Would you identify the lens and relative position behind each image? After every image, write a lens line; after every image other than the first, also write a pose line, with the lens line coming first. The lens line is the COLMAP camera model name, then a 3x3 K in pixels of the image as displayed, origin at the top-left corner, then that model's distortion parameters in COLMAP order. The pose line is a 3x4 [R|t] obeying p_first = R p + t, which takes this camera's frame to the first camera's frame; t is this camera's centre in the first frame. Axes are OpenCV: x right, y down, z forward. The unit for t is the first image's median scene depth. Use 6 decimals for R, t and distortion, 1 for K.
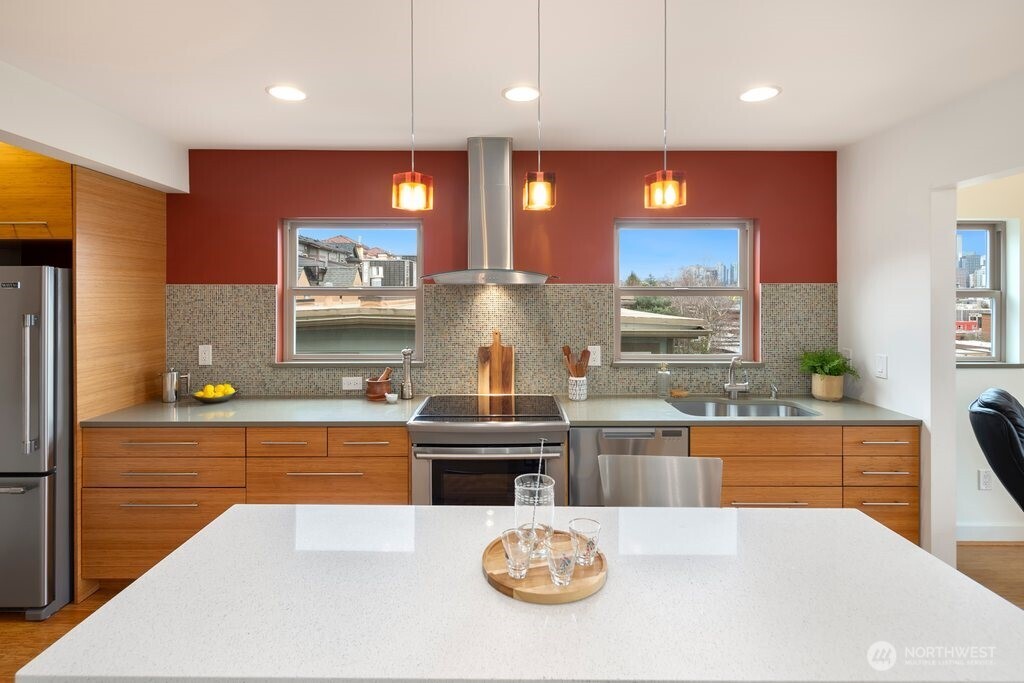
lens RADIAL K [[501.2, 0, 508.3], [0, 501.2, 294.5], [0, 0, 1]] dist [0.004071, -0.000168]
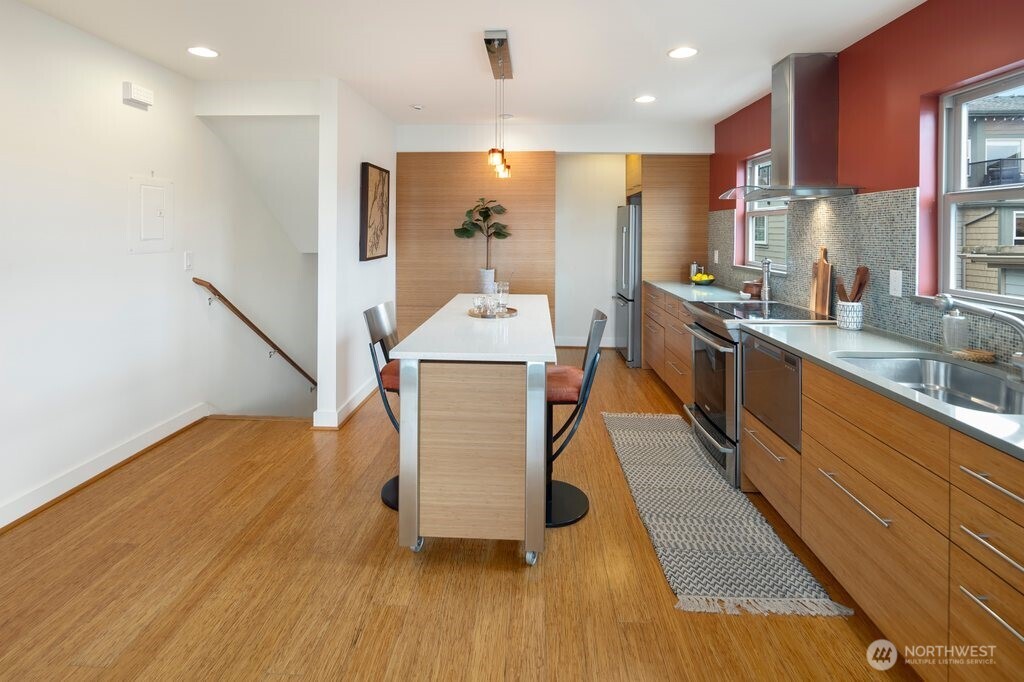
lens RADIAL K [[511.8, 0, 506.9], [0, 511.8, 230.4], [0, 0, 1]] dist [0.014172, -0.000086]
pose [[-0.061957, -0.003205, -0.998074, 1.044926], [-0.005724, 0.999980, -0.002856, 0.049458], [0.998062, 0.005536, -0.061974, 0.474928]]
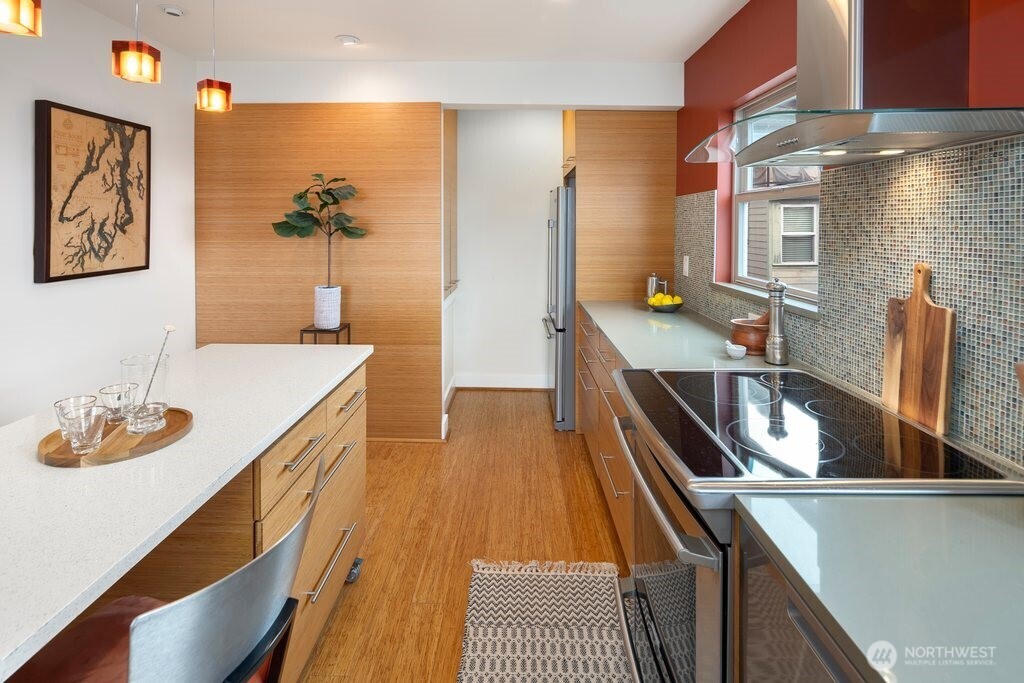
lens RADIAL K [[504.4, 0, 507.1], [0, 504.4, 228.2], [0, 0, 1]] dist [-0.001029, -0.000362]
pose [[-0.027471, 0.005242, -0.999609, 0.418111], [-0.004287, 0.999976, 0.005361, 0.043576], [0.999613, 0.004433, -0.027448, 0.699706]]
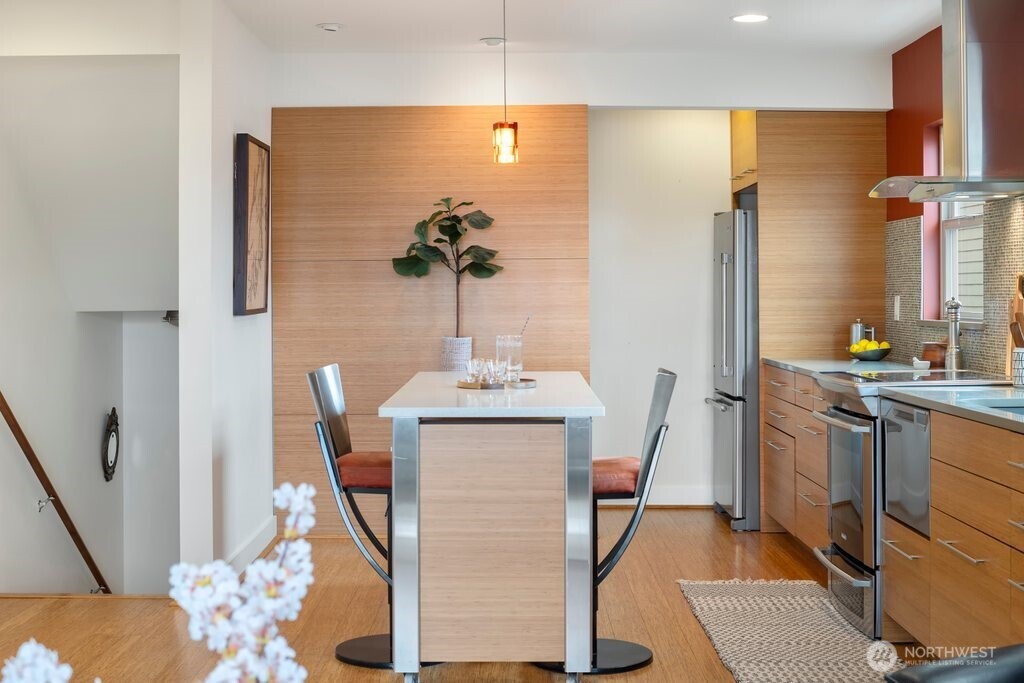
lens RADIAL K [[1505.5, 0, 515.3], [0, 1505.5, 278.9], [0, 0, 1]] dist [-0.006936, 0.039751]
pose [[-0.004417, -0.010658, -0.999933, 1.873329], [0.004104, 0.999935, -0.010676, 0.100919], [0.999982, -0.004151, -0.004373, 0.416347]]
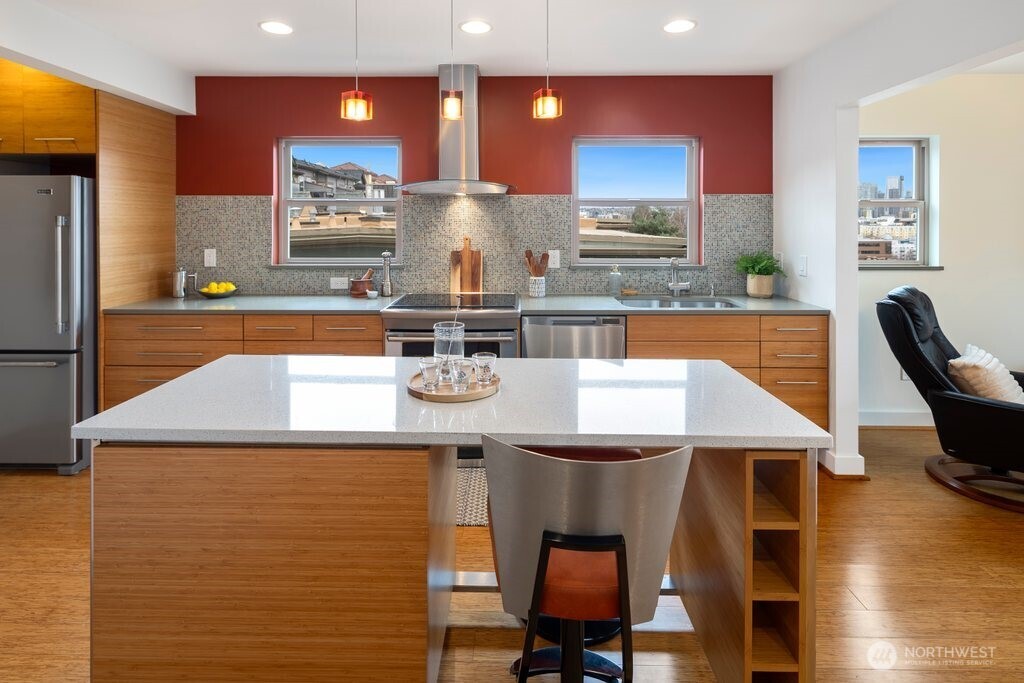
lens RADIAL K [[503.7, 0, 509.8], [0, 503.7, 223.8], [0, 0, 1]] dist [0.006540, 0.000150]
pose [[0.999862, -0.000198, -0.016615, 0.095683], [0.000252, 0.999995, 0.003203, 0.041739], [0.016614, -0.003206, 0.999857, -0.134061]]
